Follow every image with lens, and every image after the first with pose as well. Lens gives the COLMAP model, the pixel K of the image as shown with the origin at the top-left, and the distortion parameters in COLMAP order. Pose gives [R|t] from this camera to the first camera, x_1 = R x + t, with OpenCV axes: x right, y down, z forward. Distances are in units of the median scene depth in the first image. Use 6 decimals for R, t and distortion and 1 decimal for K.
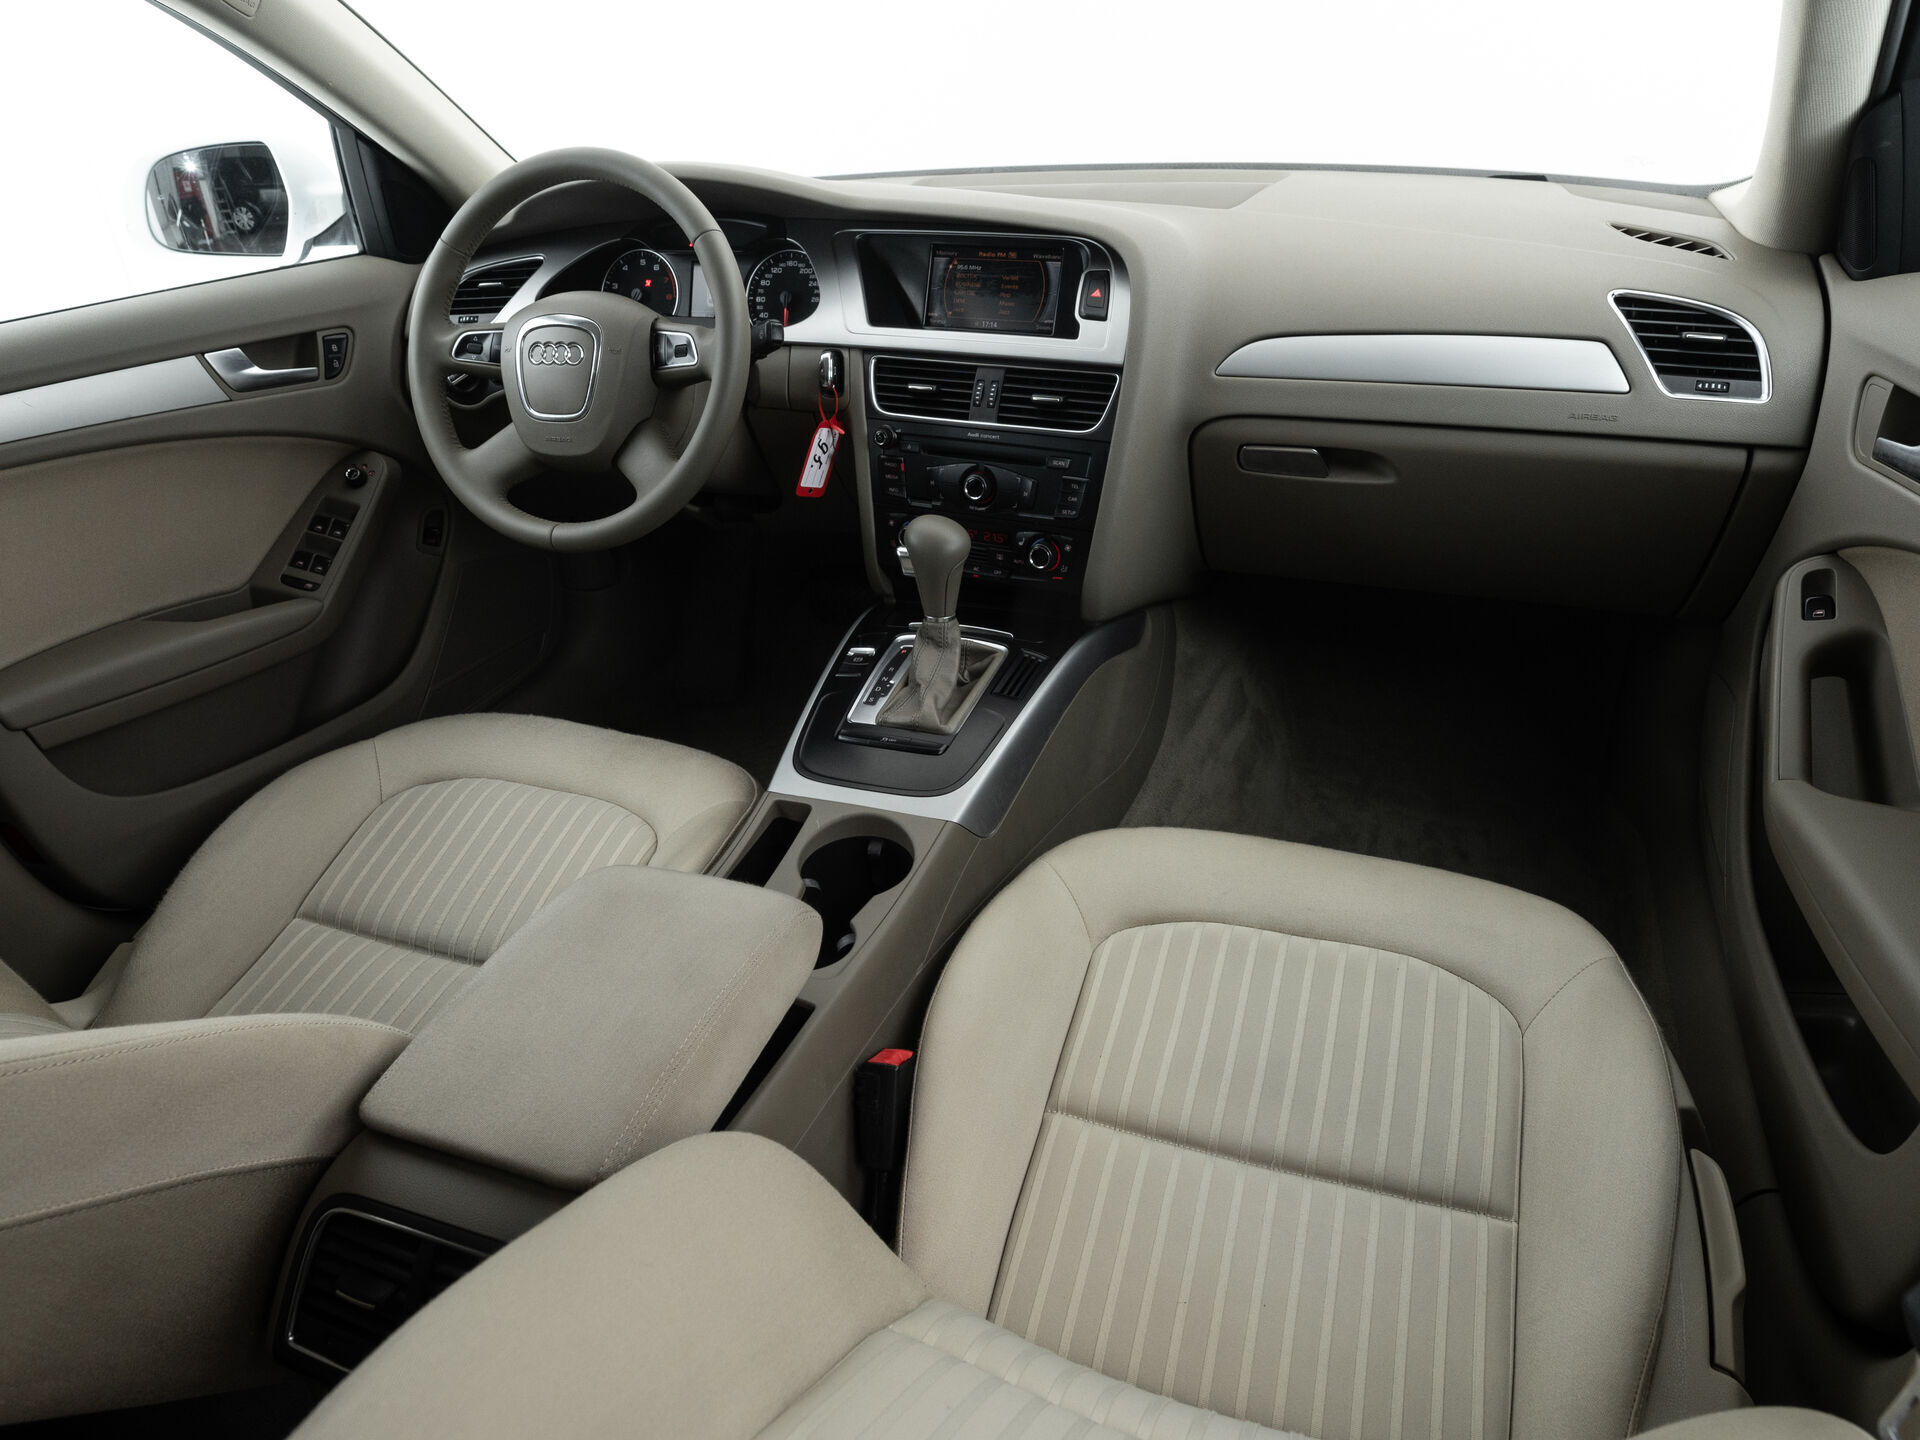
lens RADIAL K [[1257.5, 0, 953.6], [0, 1257.5, 703.2], [0, 0, 1]] dist [-0.016266, -0.010284]
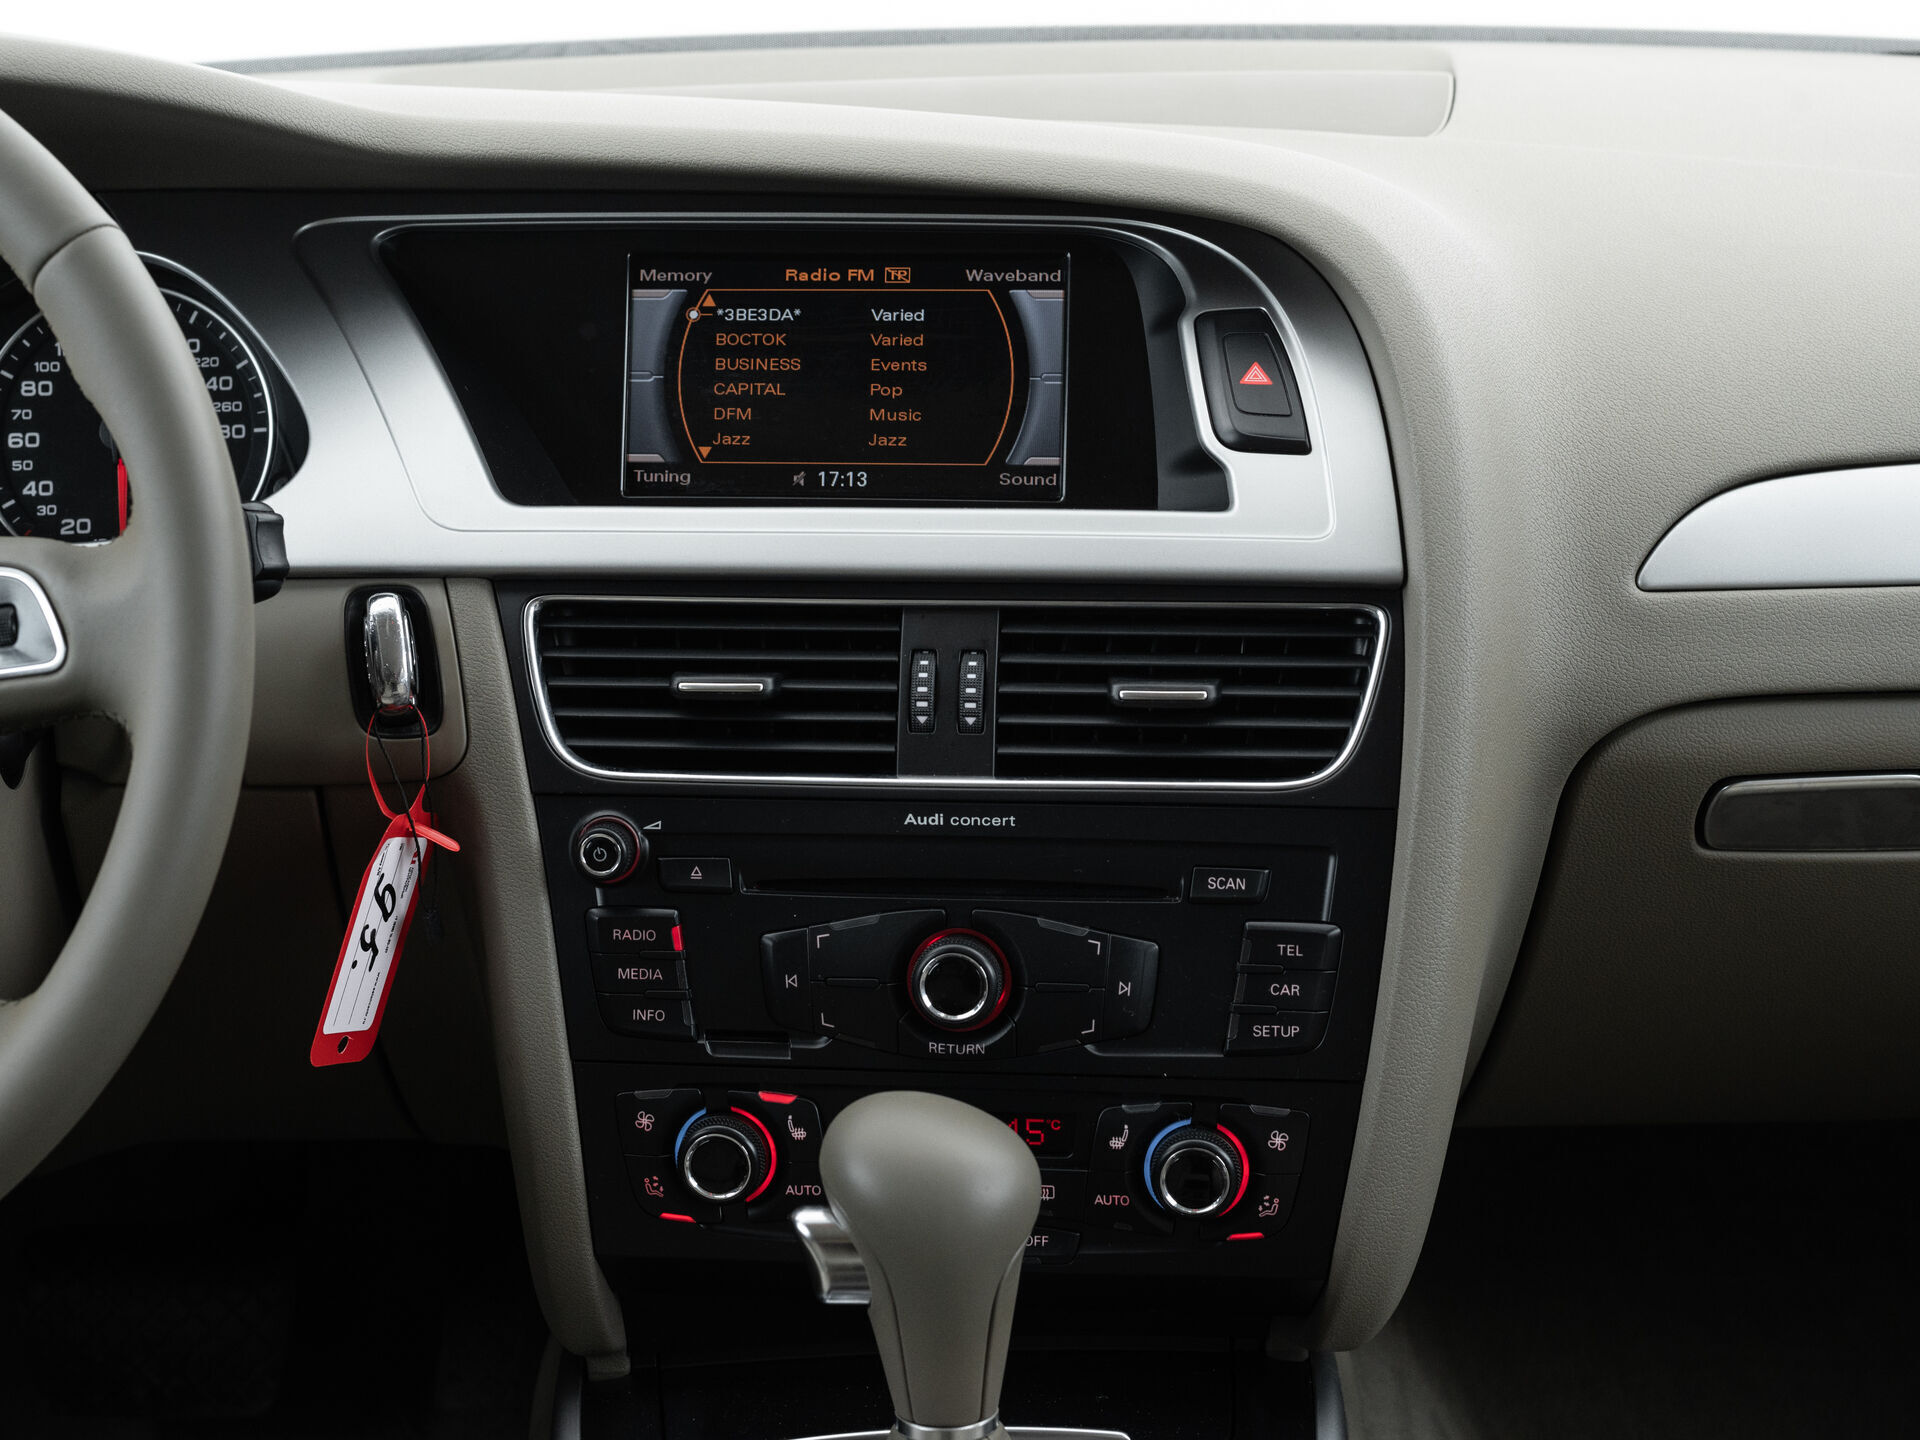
lens RADIAL K [[3284.0, 0, 929.3], [0, 3284.0, 707.6], [0, 0, 1]] dist [-0.116030, 0.000000]
pose [[0.931599, -0.077270, 0.355180, -0.279277], [0.149797, 0.971923, -0.181456, -0.092789], [-0.331187, 0.222249, 0.917017, 0.241329]]
